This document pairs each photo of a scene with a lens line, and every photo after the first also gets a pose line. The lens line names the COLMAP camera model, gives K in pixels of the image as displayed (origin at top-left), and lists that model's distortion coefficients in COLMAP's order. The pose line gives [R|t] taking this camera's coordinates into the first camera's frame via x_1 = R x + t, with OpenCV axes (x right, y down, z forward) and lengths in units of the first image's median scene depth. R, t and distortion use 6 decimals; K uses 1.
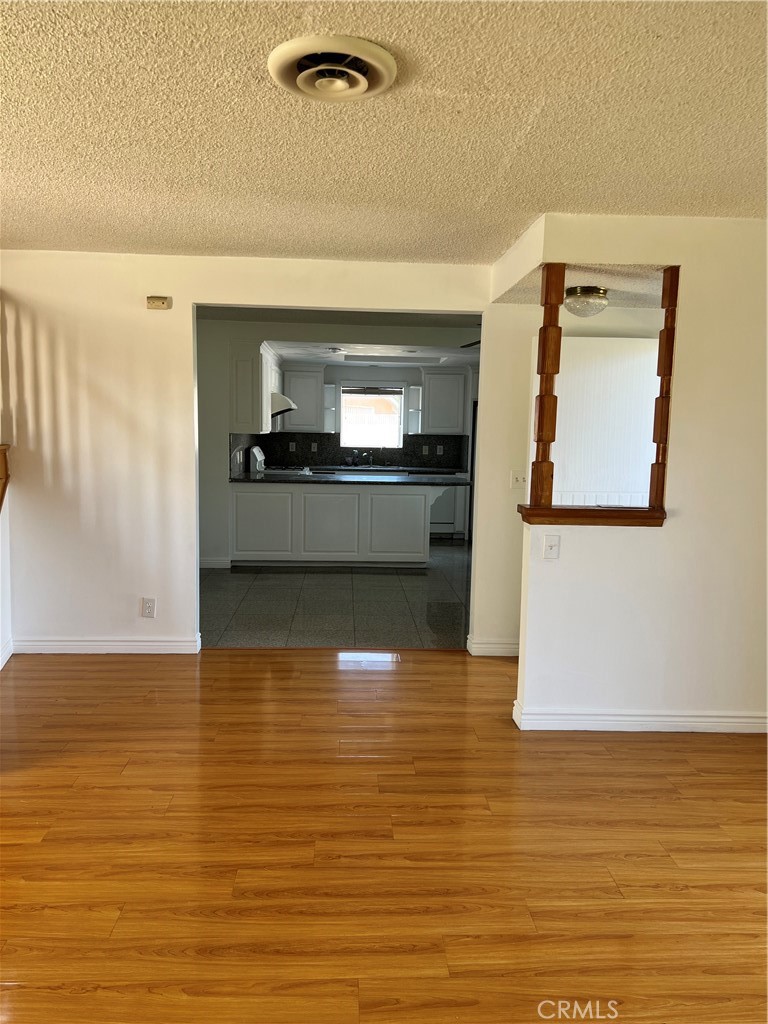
lens RADIAL K [[763.9, 0, 384.0], [0, 763.9, 512.0], [0, 0, 1]] dist [0.057561, -0.078067]
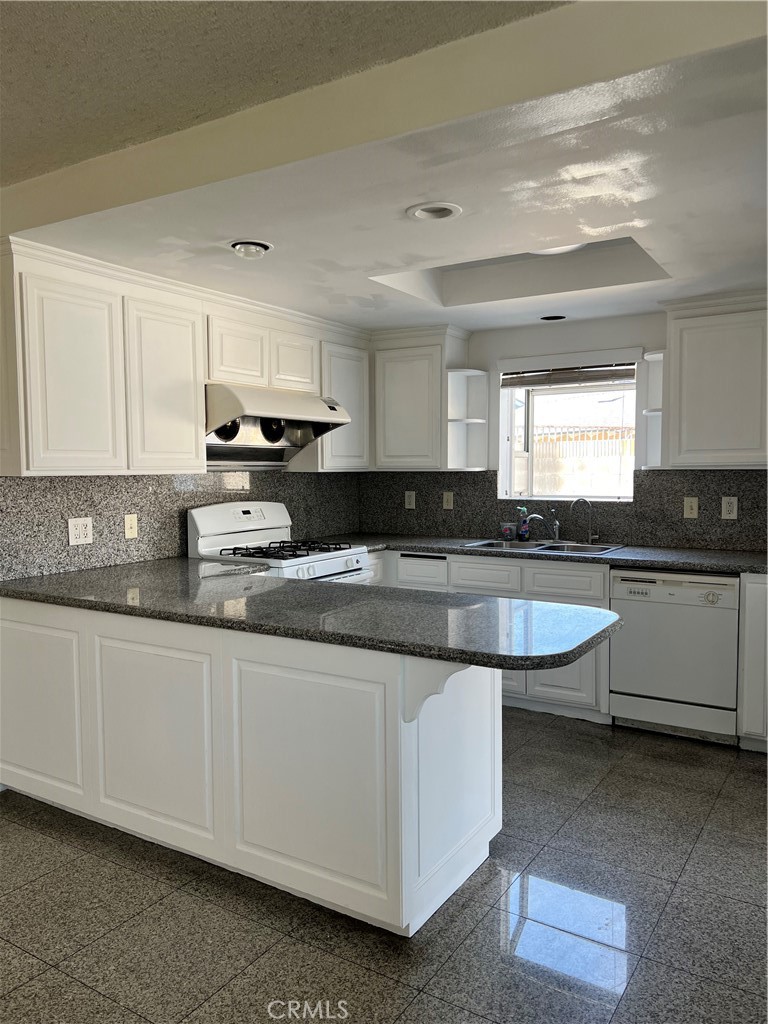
lens RADIAL K [[763.9, 0, 384.0], [0, 763.9, 512.0], [0, 0, 1]] dist [0.057561, -0.078067]
pose [[0.811913, 0.012120, -0.583652, 0.163492], [-0.041708, 0.998434, -0.037287, -0.056983], [0.582286, 0.054617, 0.811147, 0.575877]]
